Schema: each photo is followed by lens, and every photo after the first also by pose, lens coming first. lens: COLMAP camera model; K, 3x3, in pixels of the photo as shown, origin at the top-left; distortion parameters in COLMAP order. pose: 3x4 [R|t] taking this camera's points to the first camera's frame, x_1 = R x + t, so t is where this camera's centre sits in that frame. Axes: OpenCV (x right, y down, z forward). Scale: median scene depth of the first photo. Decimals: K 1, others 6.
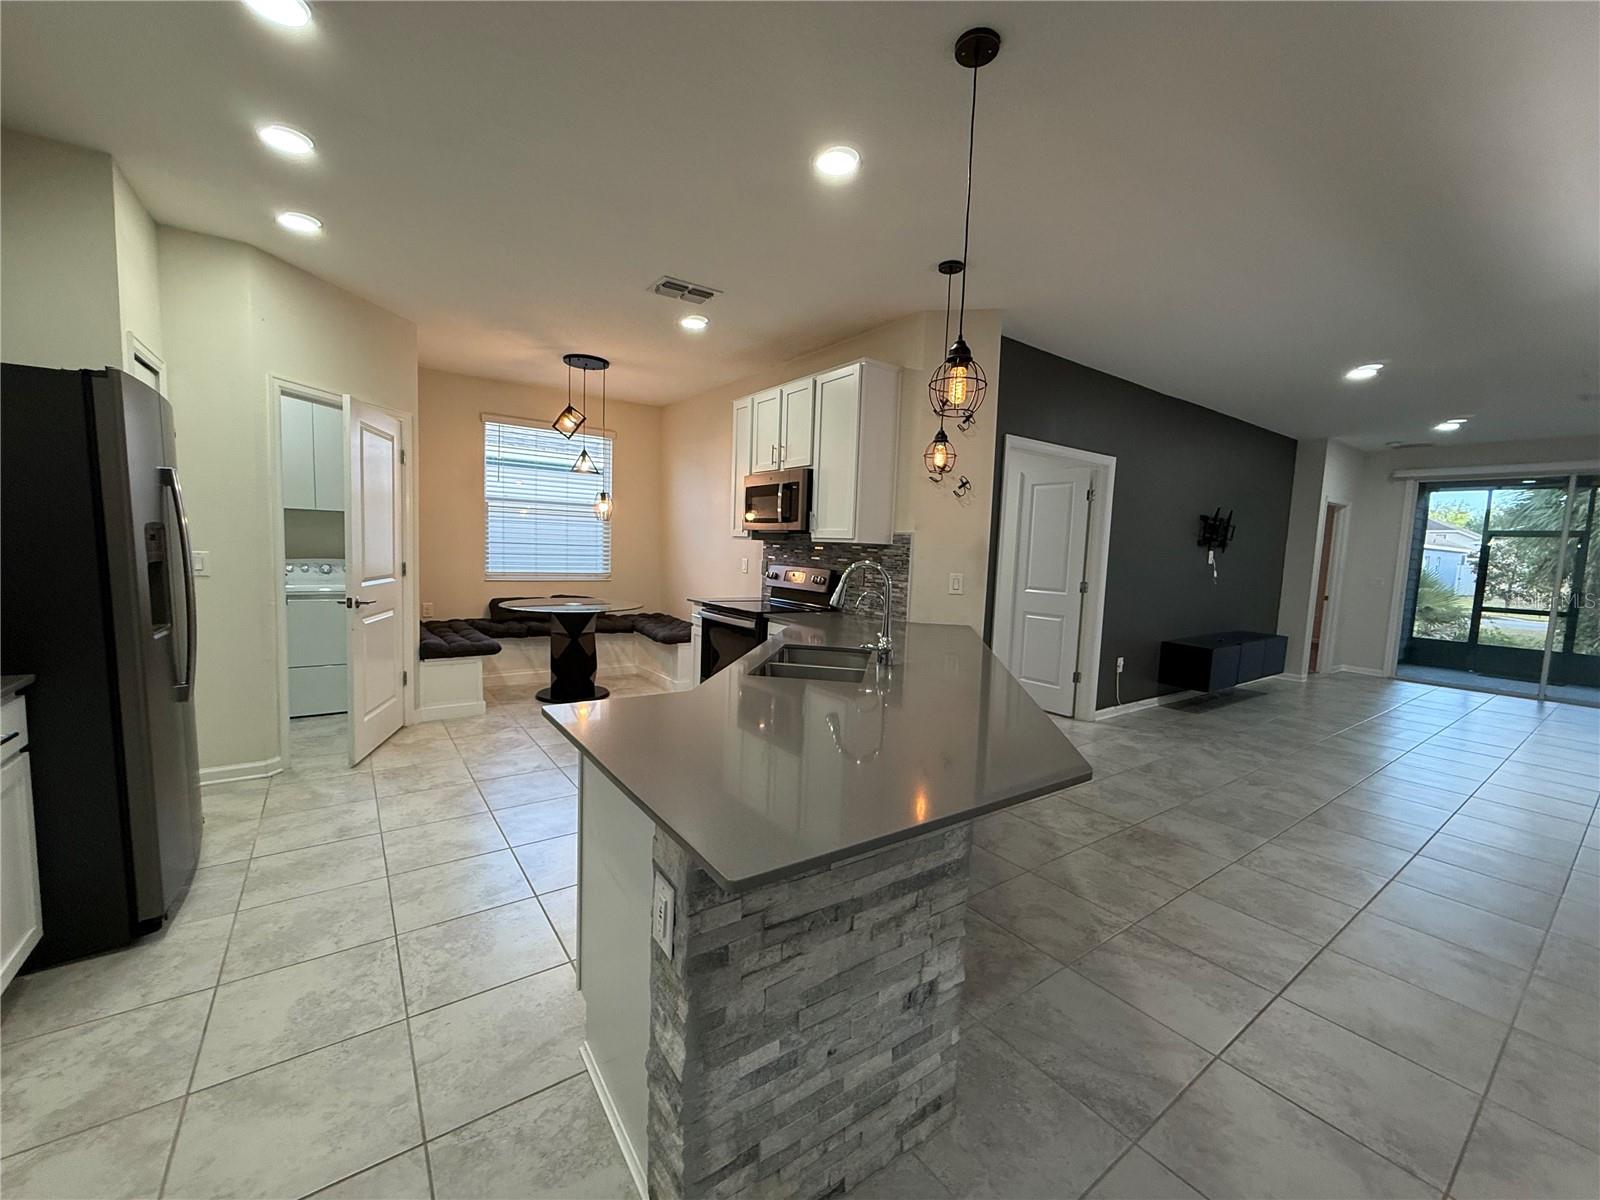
lens RADIAL K [[638.7, 0, 798.7], [0, 638.7, 602.9], [0, 0, 1]] dist [-0.000220, 0.000011]
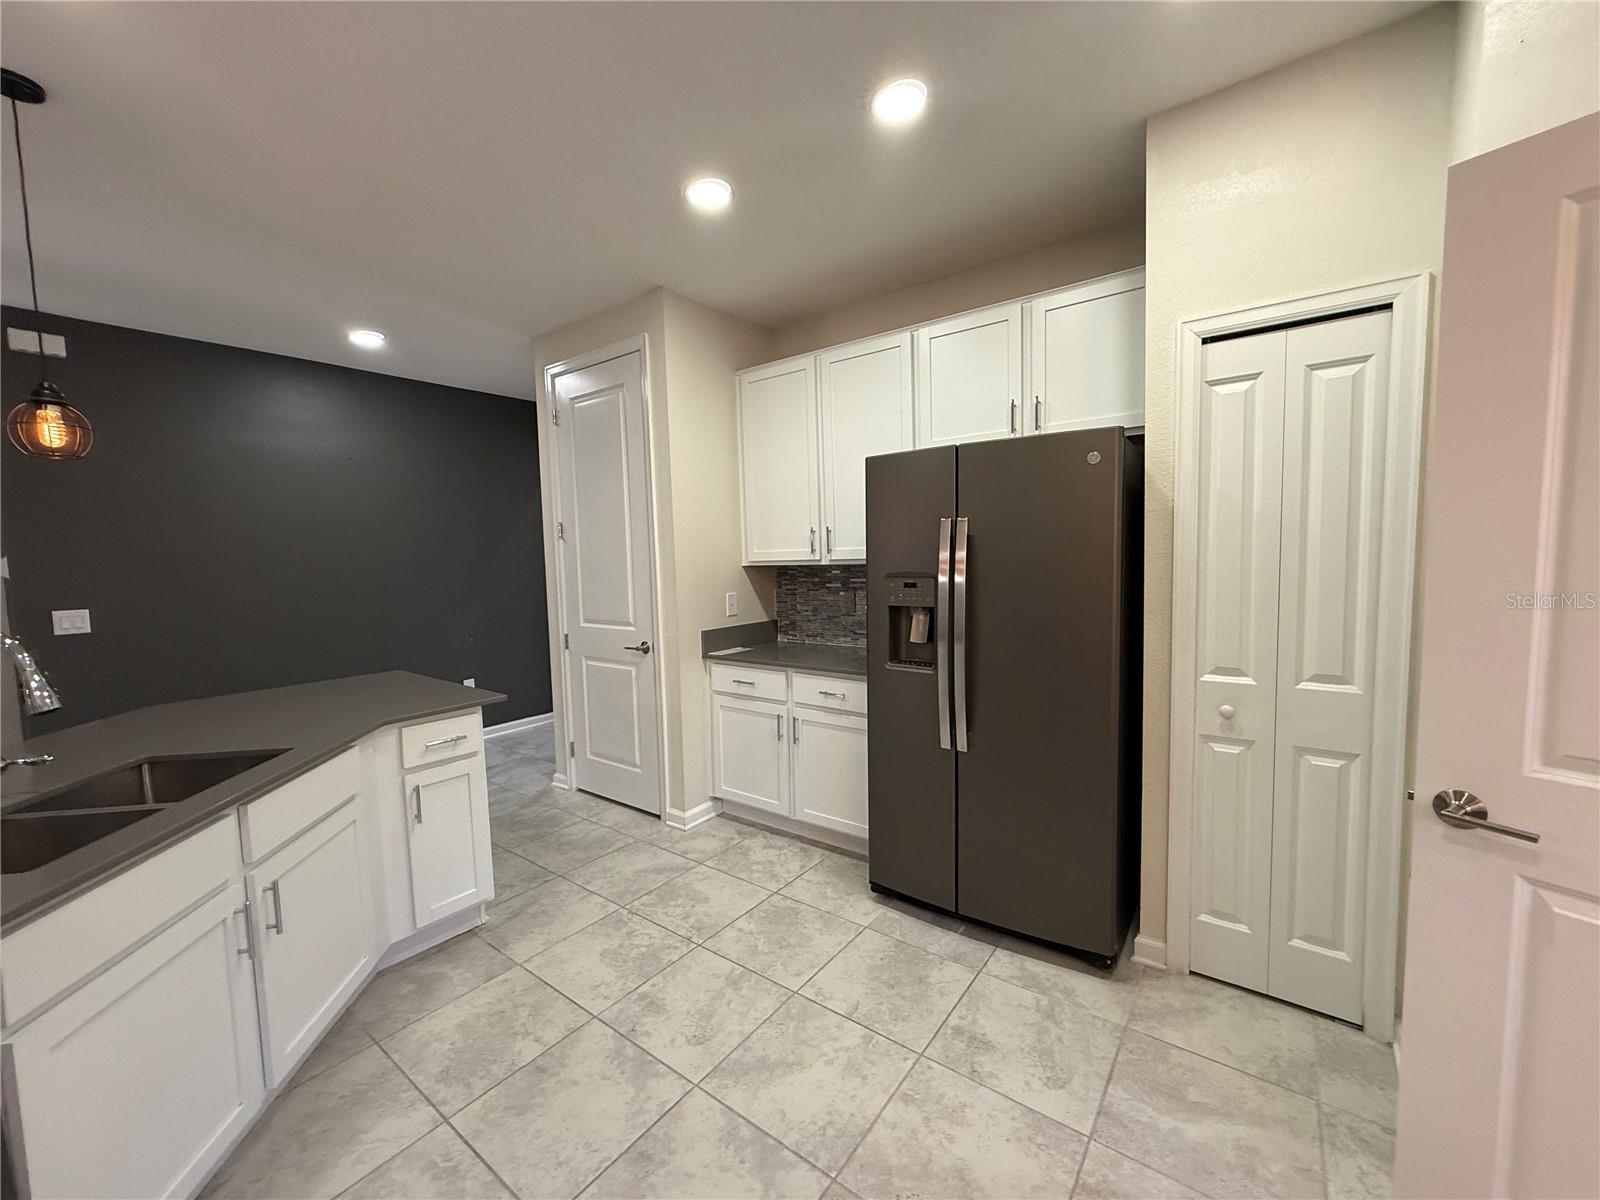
lens RADIAL K [[637.1, 0, 800.0], [0, 637.1, 600.0], [0, 0, 1]] dist [0.002017, -0.000052]
pose [[-0.953364, 0.008134, -0.301712, -0.253993], [-0.038212, 0.988340, 0.147387, -0.127054], [0.299393, 0.152043, -0.941938, 1.079763]]
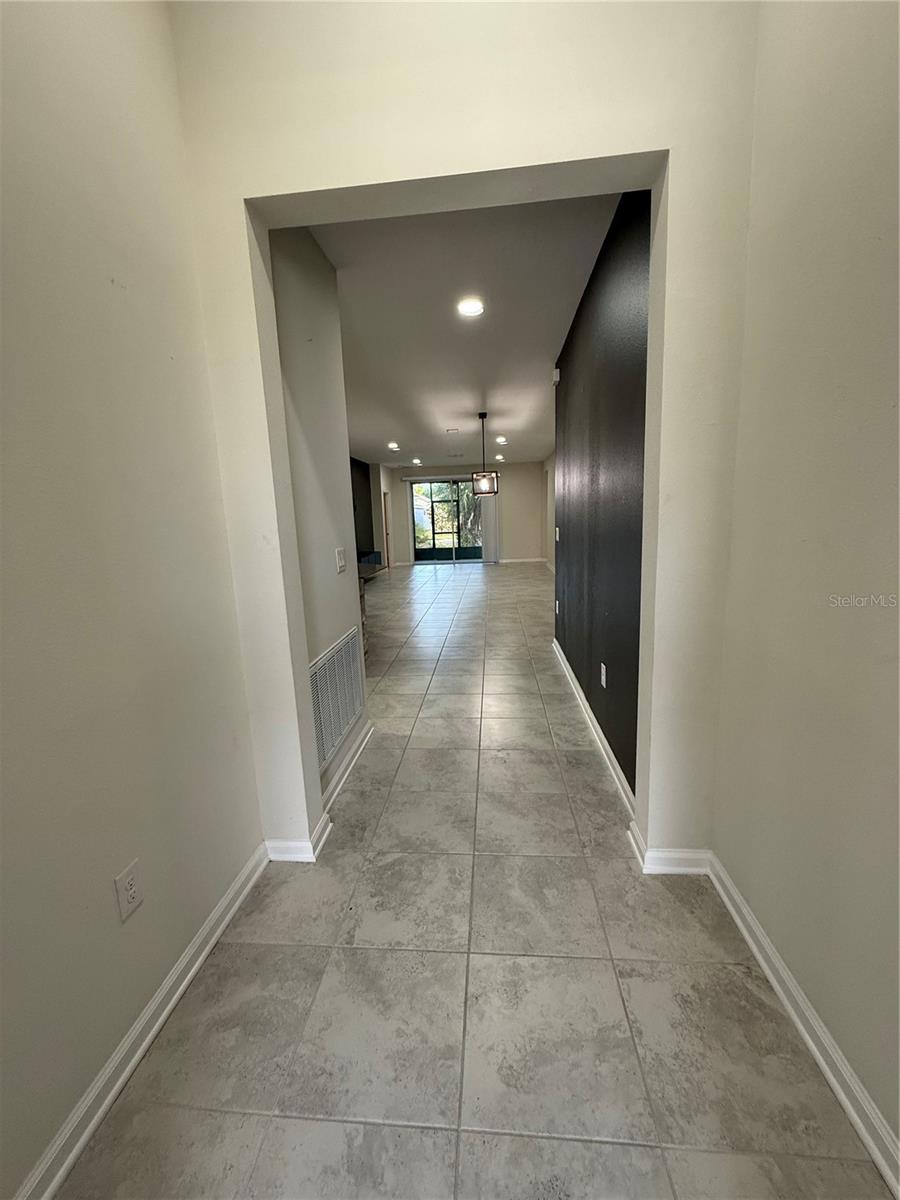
lens RADIAL K [[477.9, 0, 450.0], [0, 477.9, 600.0], [0, 0, 1]] dist [0.002017, -0.000052]
pose [[0.651634, -0.191590, 0.733939, -0.640686], [0.129844, 0.981469, 0.140923, 0.023348], [-0.747338, 0.003467, 0.664435, -0.582513]]
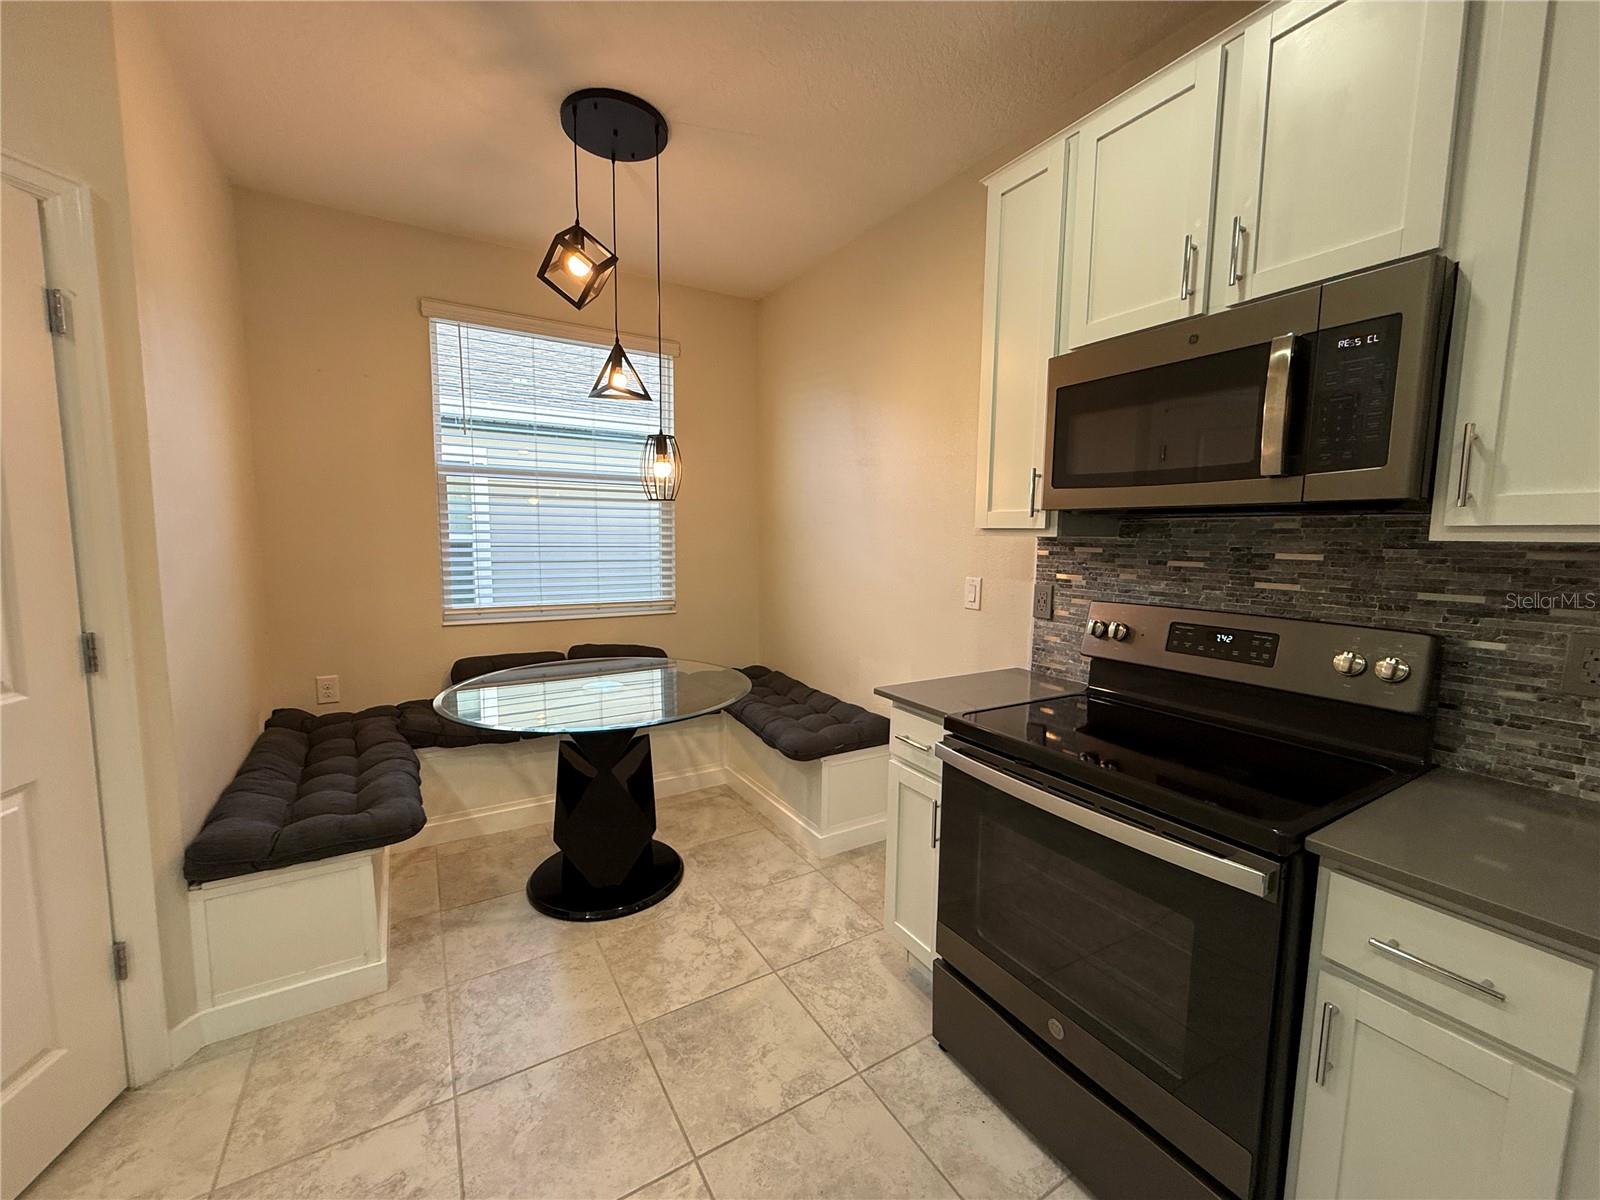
lens RADIAL K [[638.0, 0, 798.6], [0, 638.0, 603.1], [0, 0, 1]] dist [0.000738, -0.000436]
pose [[0.996501, -0.017720, -0.081681, -0.237105], [0.018930, 0.999722, 0.014061, -0.083940], [0.081409, -0.015558, 0.996559, 0.756949]]
